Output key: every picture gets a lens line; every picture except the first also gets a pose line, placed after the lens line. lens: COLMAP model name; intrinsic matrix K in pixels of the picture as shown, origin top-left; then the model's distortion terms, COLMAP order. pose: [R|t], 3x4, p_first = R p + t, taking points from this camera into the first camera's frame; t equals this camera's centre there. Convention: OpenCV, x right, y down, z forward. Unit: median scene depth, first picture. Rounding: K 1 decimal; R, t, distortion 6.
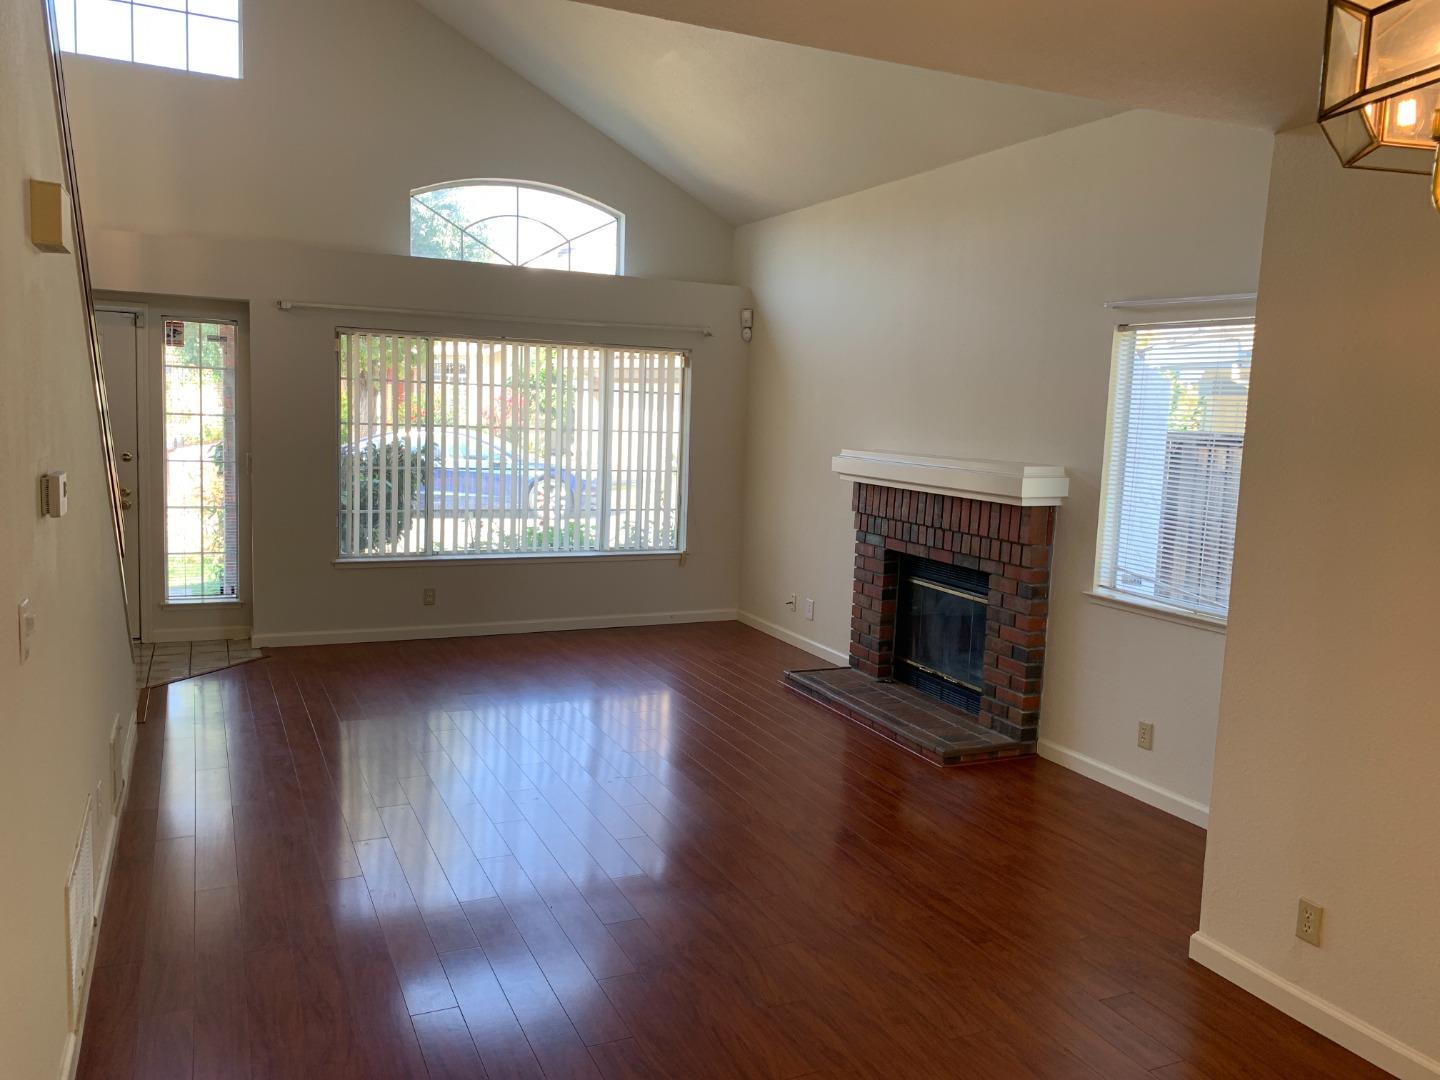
lens RADIAL K [[1100.5, 0, 718.6], [0, 1100.5, 532.9], [0, 0, 1]] dist [0.032514, -0.033455]
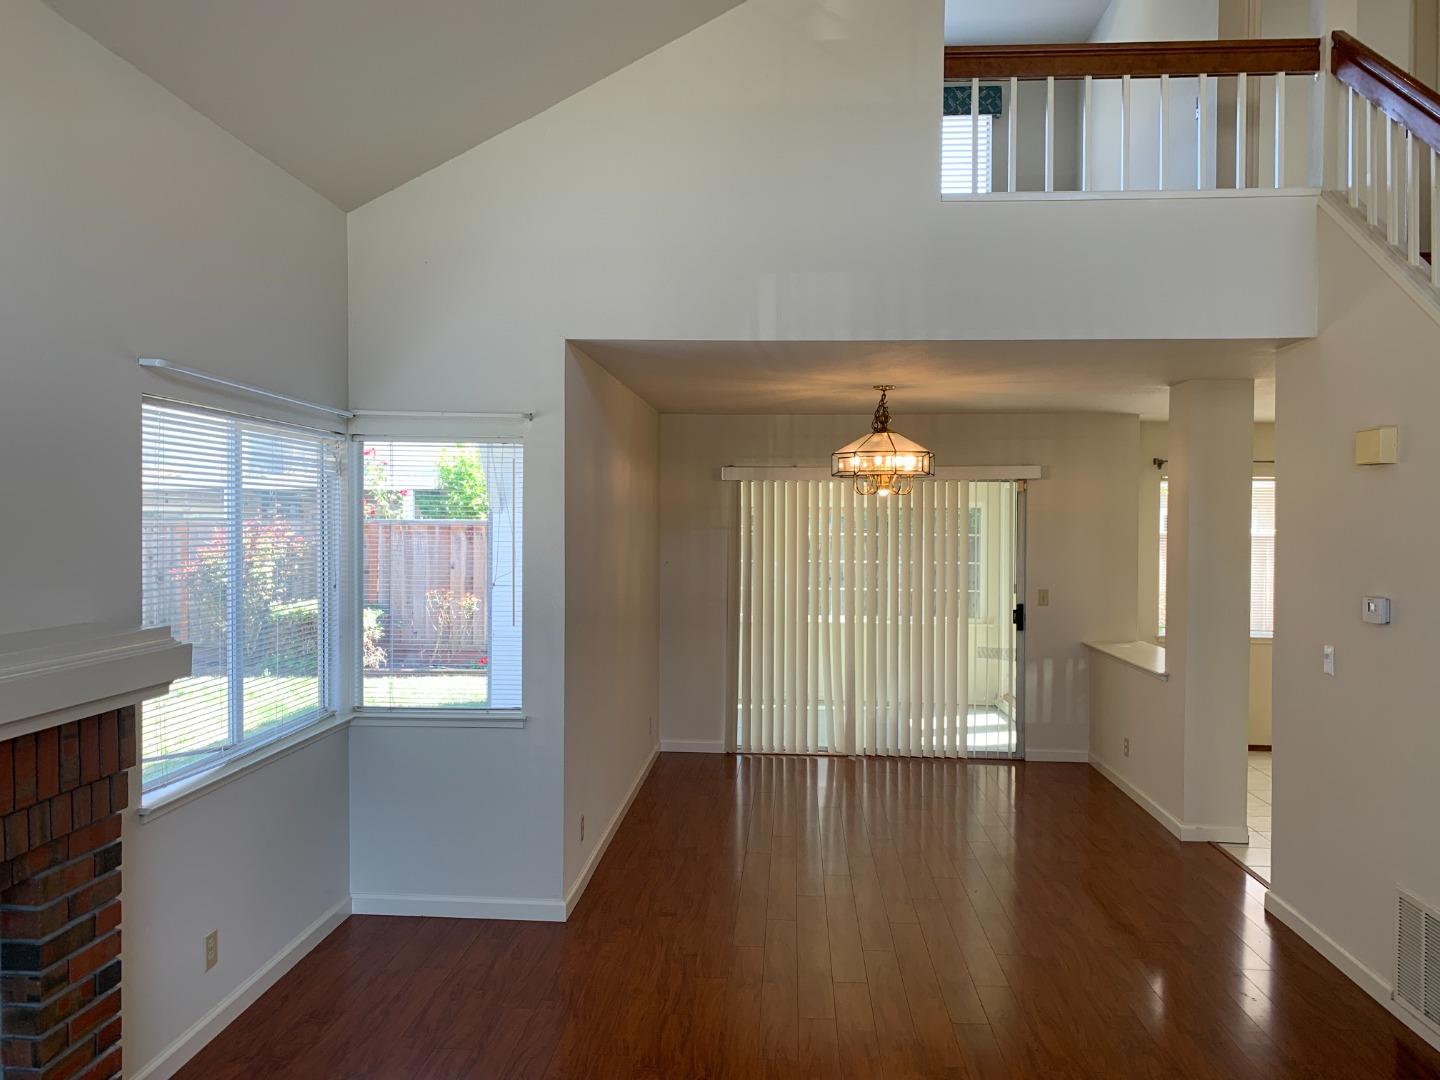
lens RADIAL K [[1100.5, 0, 721.3], [0, 1100.5, 534.2], [0, 0, 1]] dist [0.032514, -0.033455]
pose [[-0.880268, -0.048388, 0.472003, -0.159906], [0.017999, 0.990665, 0.135127, -0.119746], [-0.474135, 0.127443, -0.871180, 0.905658]]
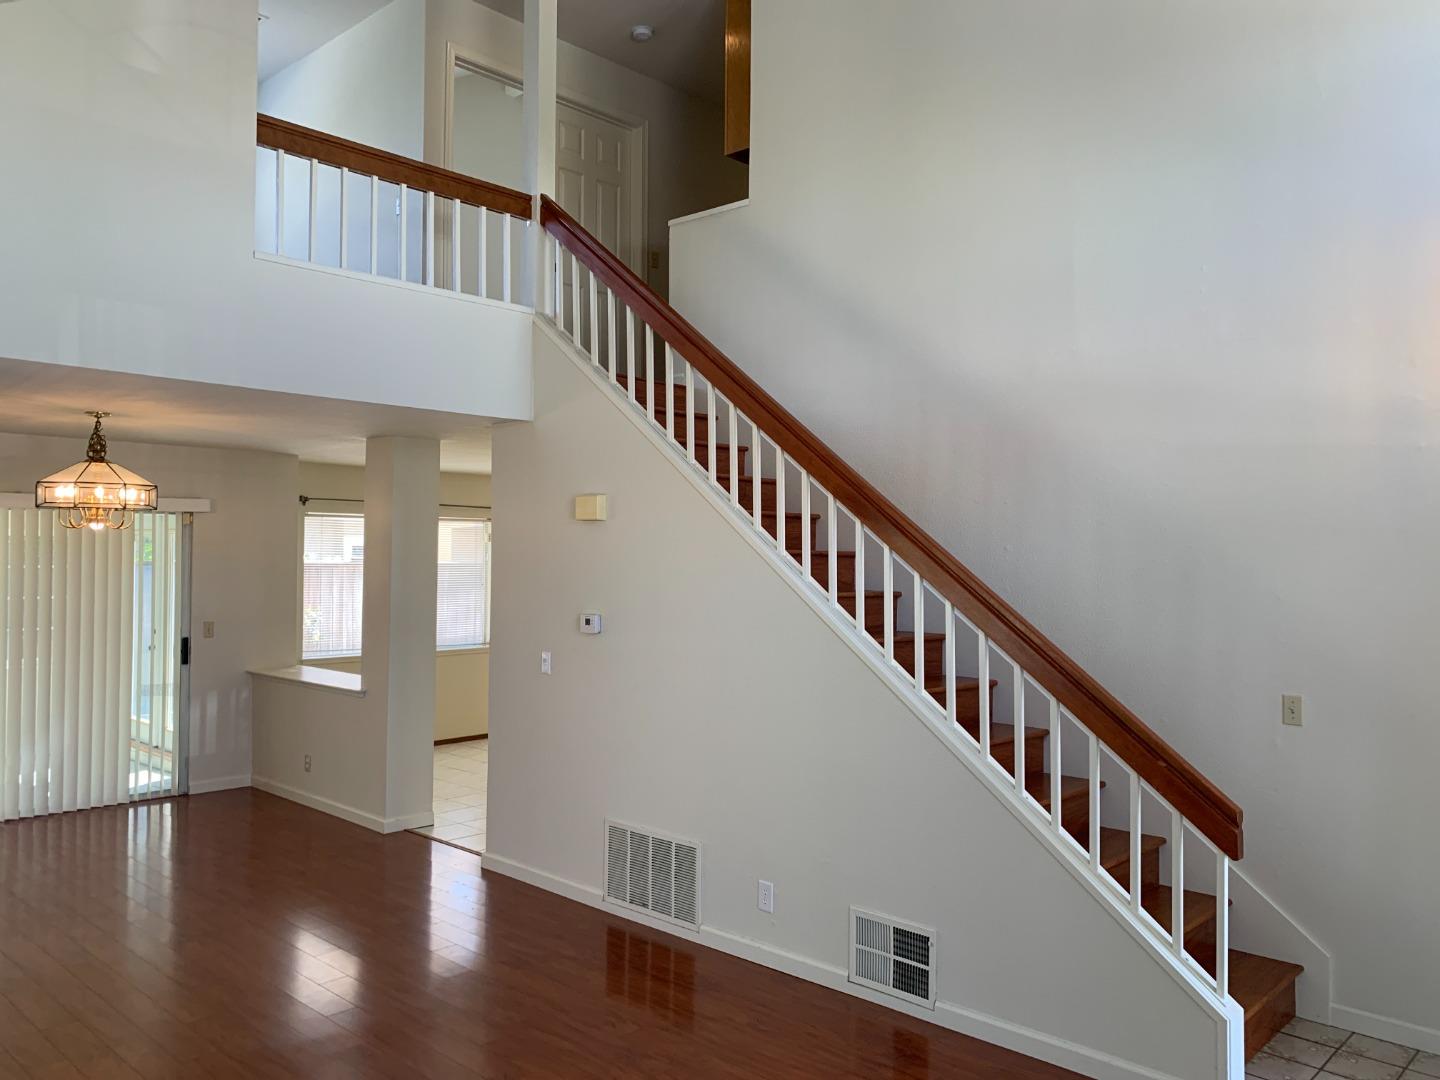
lens RADIAL K [[1100.5, 0, 708.4], [0, 1100.5, 534.0], [0, 0, 1]] dist [0.032514, -0.033455]
pose [[-0.928864, -0.051709, -0.366794, 0.009087], [-0.087581, 0.992791, 0.081831, -0.132830], [0.359919, 0.108134, -0.926696, 1.001654]]
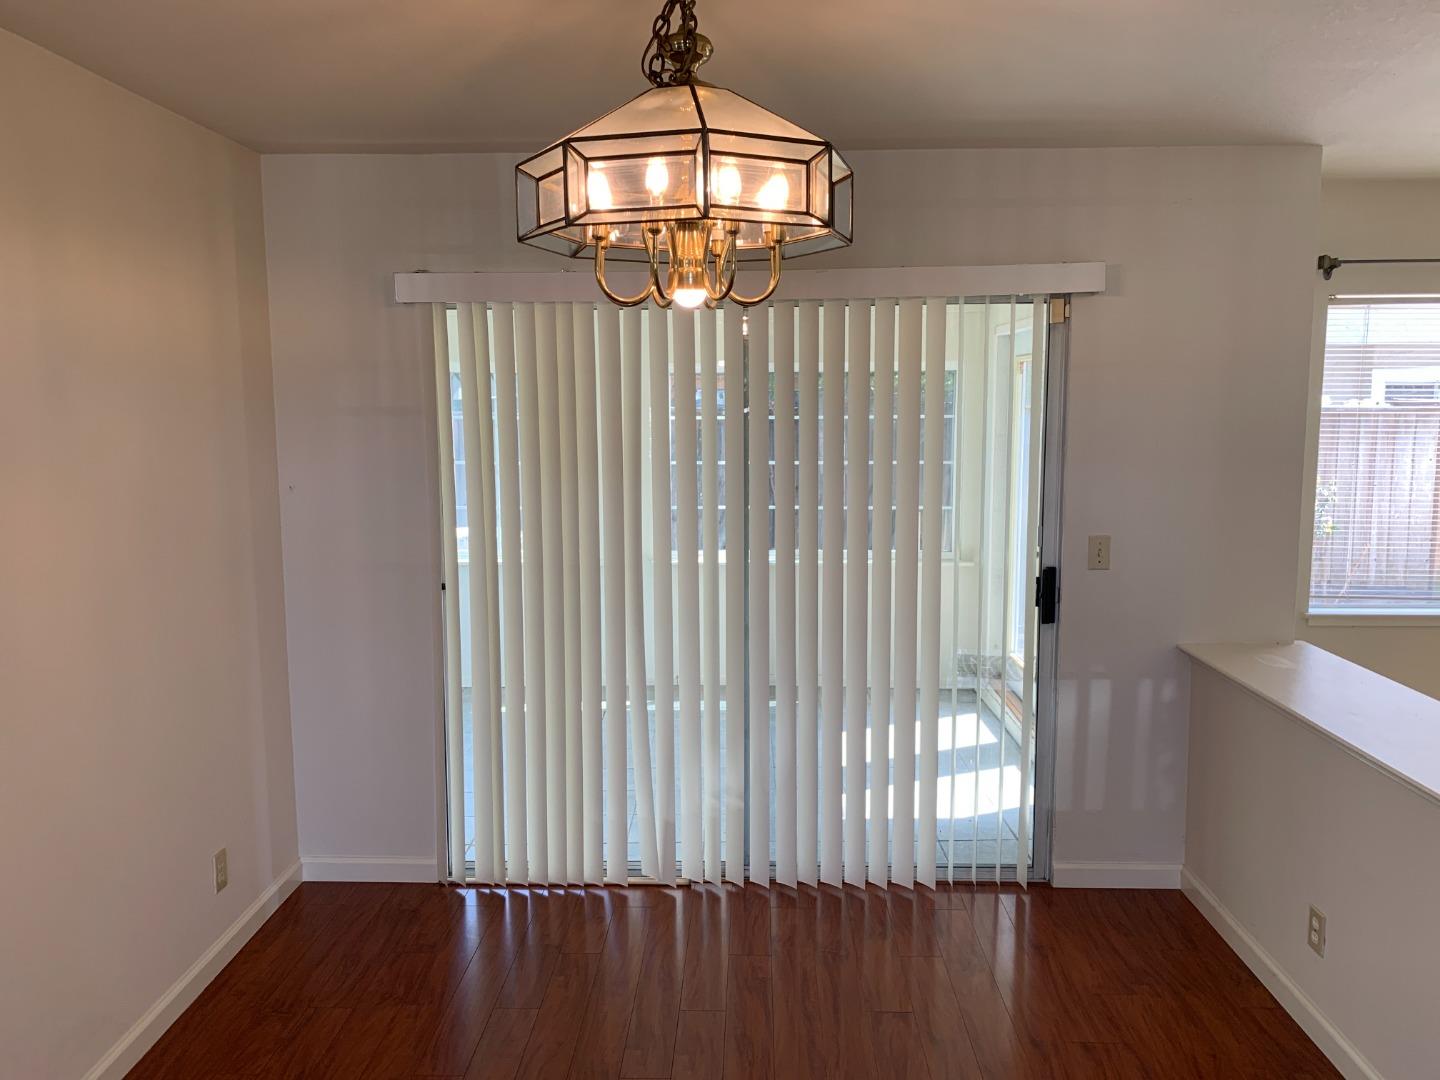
lens RADIAL K [[1100.5, 0, 715.8], [0, 1100.5, 548.1], [0, 0, 1]] dist [0.032514, -0.033455]
pose [[-0.896416, -0.090544, 0.433866, -0.000152], [0.026113, 0.966420, 0.255636, -0.046389], [-0.442443, 0.240486, -0.863951, 0.363841]]
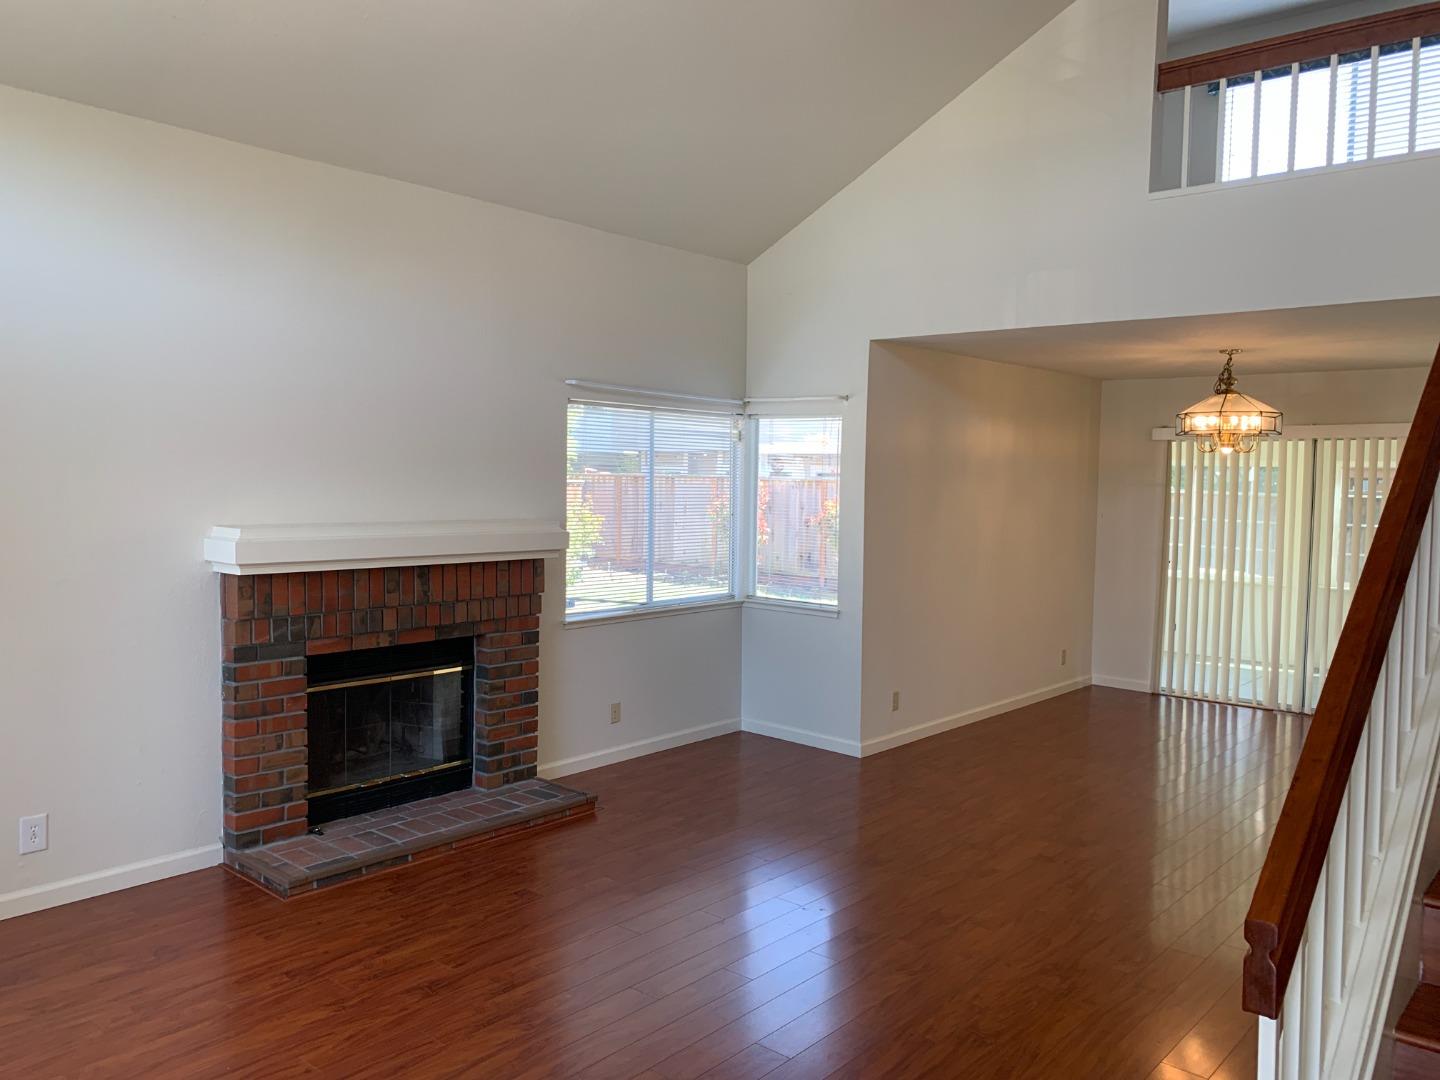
lens RADIAL K [[1100.5, 0, 708.1], [0, 1100.5, 525.3], [0, 0, 1]] dist [0.032514, -0.033455]
pose [[-0.400794, -0.080663, 0.912610, -0.522543], [0.078536, 0.989425, 0.121943, -0.118501], [-0.912796, 0.120547, -0.390221, 0.860379]]
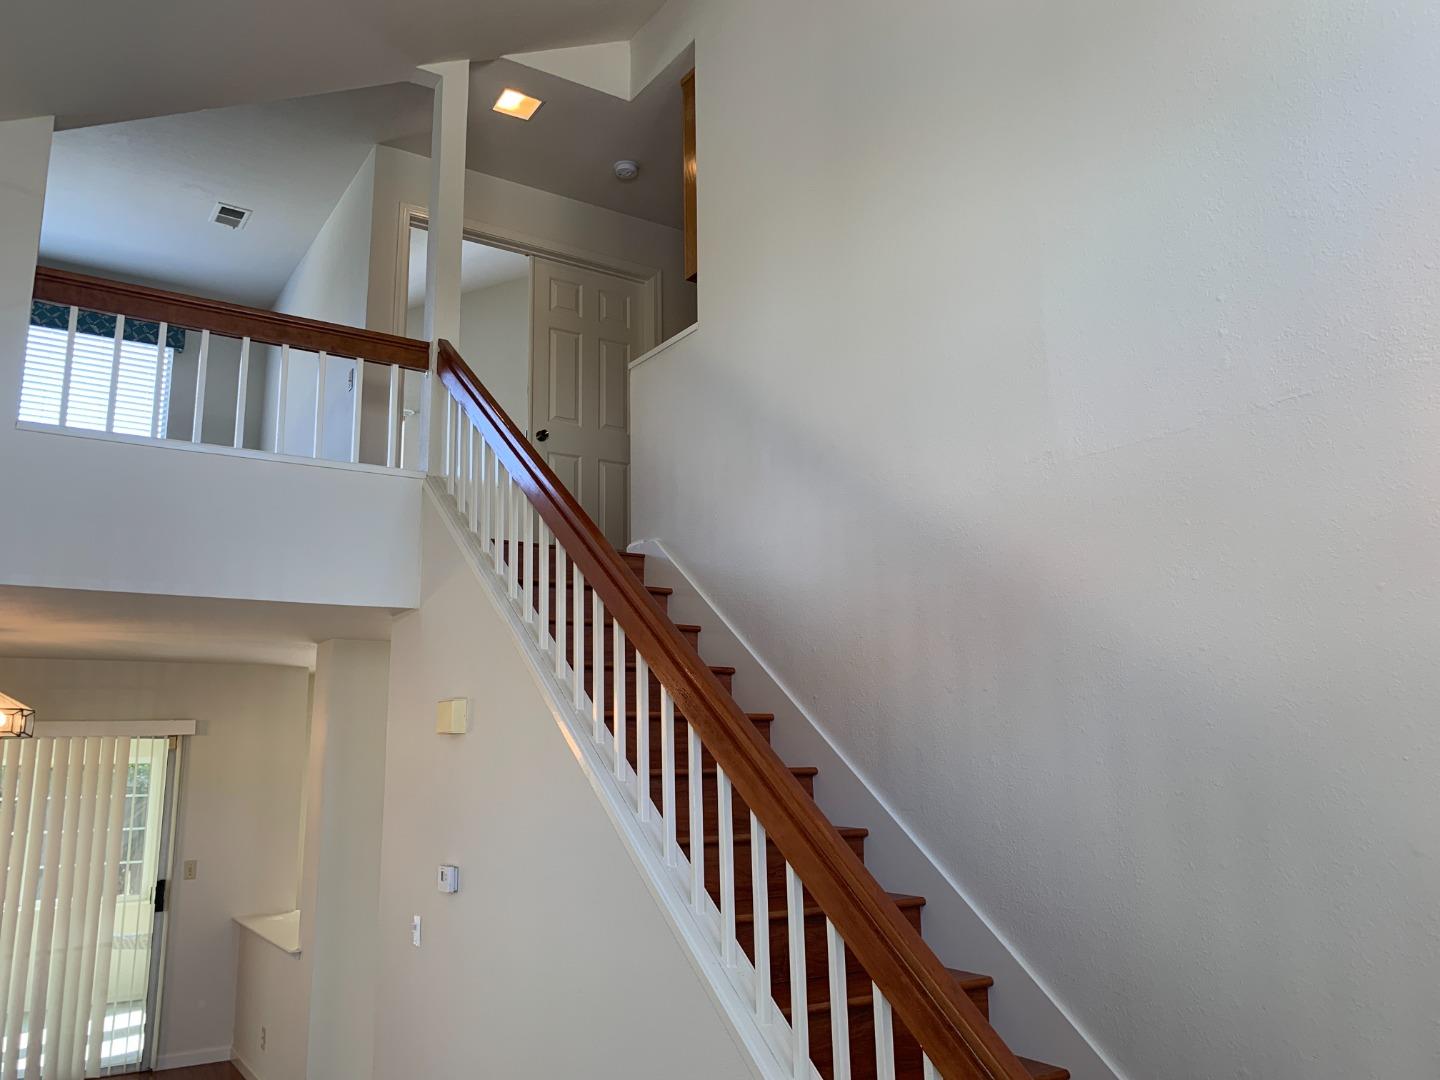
lens RADIAL K [[1100.5, 0, 709.5], [0, 1100.5, 534.4], [0, 0, 1]] dist [0.032514, -0.033455]
pose [[-0.989487, -0.050760, -0.135419, -0.230592], [-0.039295, 0.995517, -0.086037, -0.132535], [0.139179, -0.079811, -0.987046, 0.867132]]
